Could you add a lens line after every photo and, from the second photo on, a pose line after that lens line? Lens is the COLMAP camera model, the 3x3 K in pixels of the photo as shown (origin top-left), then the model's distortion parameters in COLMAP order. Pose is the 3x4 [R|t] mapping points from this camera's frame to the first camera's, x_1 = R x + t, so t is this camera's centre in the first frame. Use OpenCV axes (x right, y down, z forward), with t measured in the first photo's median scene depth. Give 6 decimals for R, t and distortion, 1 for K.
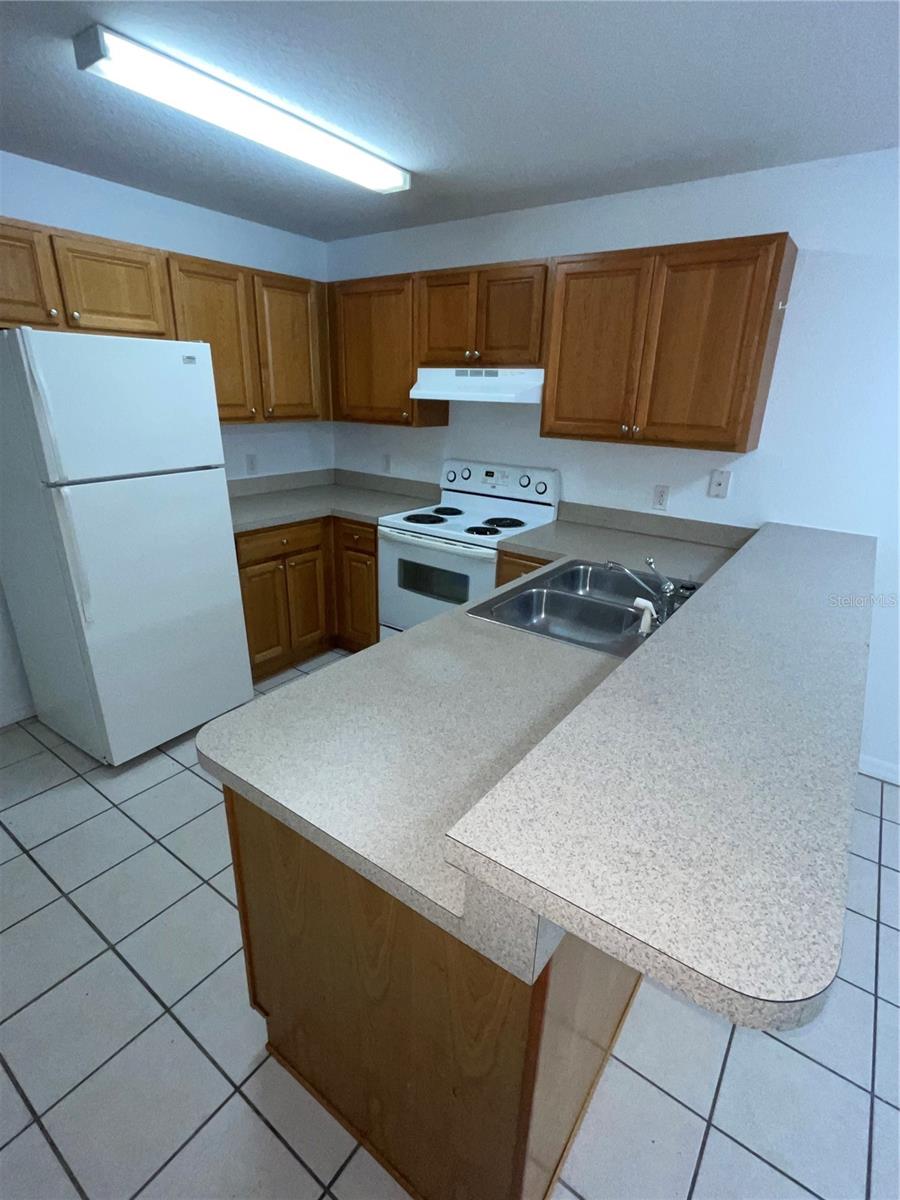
lens RADIAL K [[585.8, 0, 450.0], [0, 585.8, 600.0], [0, 0, 1]] dist [-0.003246, -0.001135]
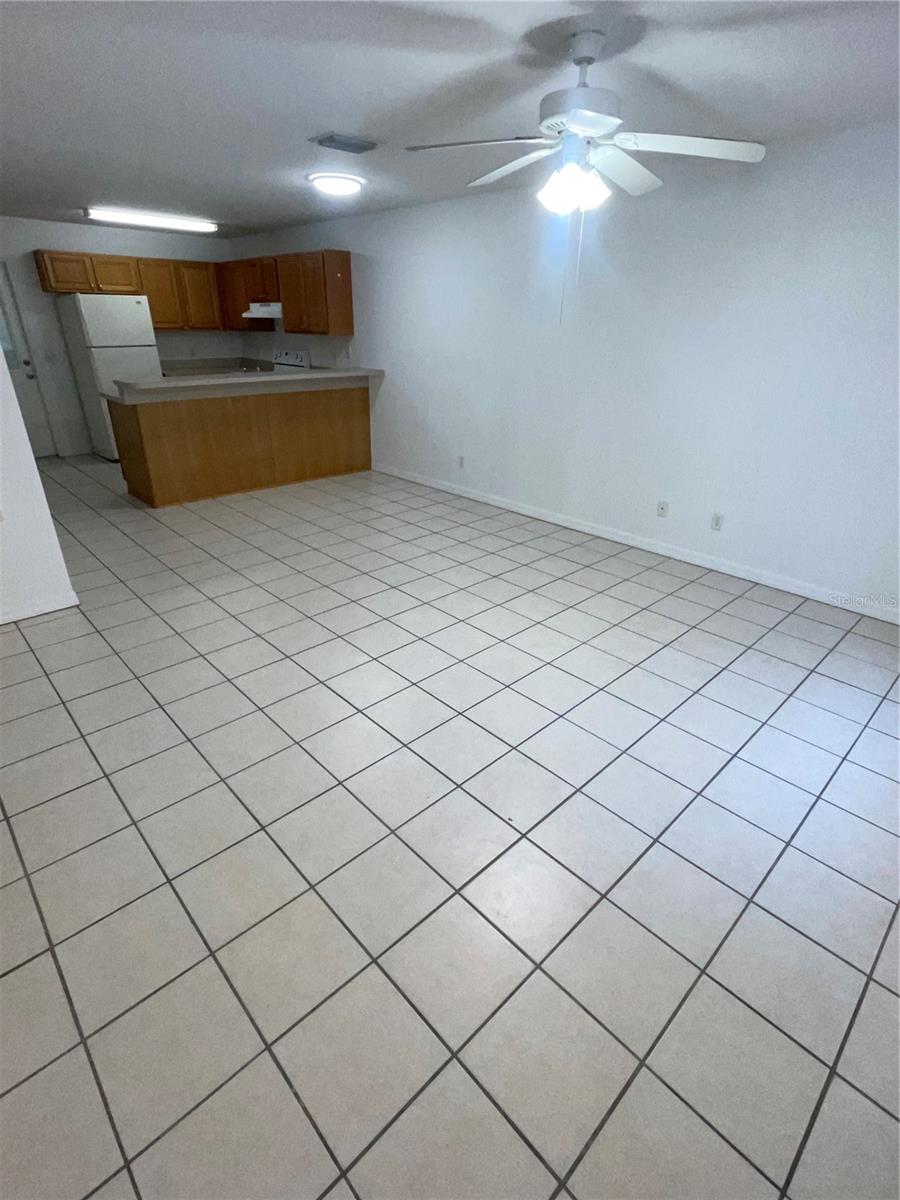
lens RADIAL K [[585.8, 0, 450.0], [0, 585.8, 600.0], [0, 0, 1]] dist [-0.003246, -0.001135]
pose [[0.982572, 0.065763, -0.173858, 1.267511], [-0.048159, 0.993452, 0.103605, 0.499469], [0.179533, -0.093427, 0.979305, -1.250914]]
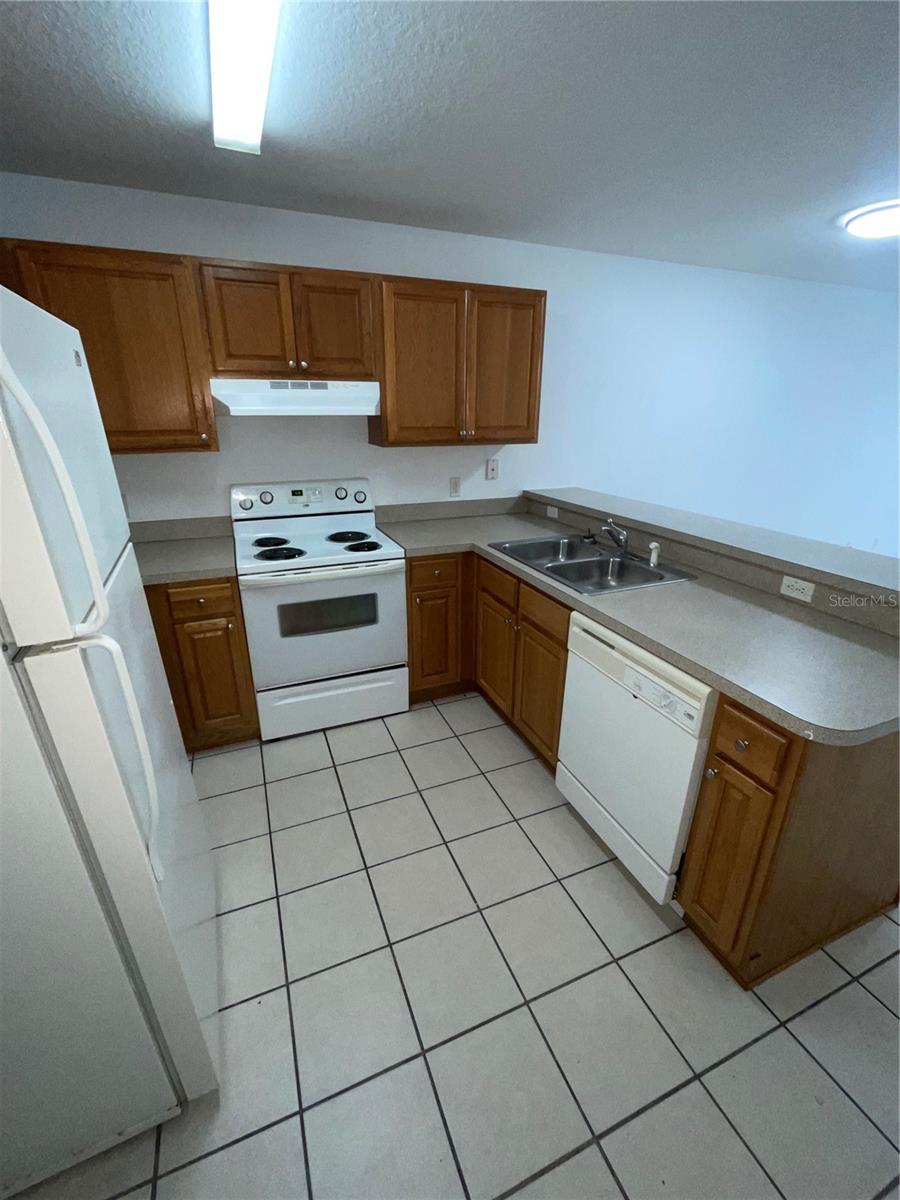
lens RADIAL K [[516.3, 0, 450.0], [0, 516.3, 600.0], [0, 0, 1]] dist [-0.008372, 0.000415]
pose [[0.524181, -0.320554, 0.788974, -0.601206], [0.298535, 0.936829, 0.182285, -0.154147], [-0.797566, 0.139986, 0.586765, 0.397712]]
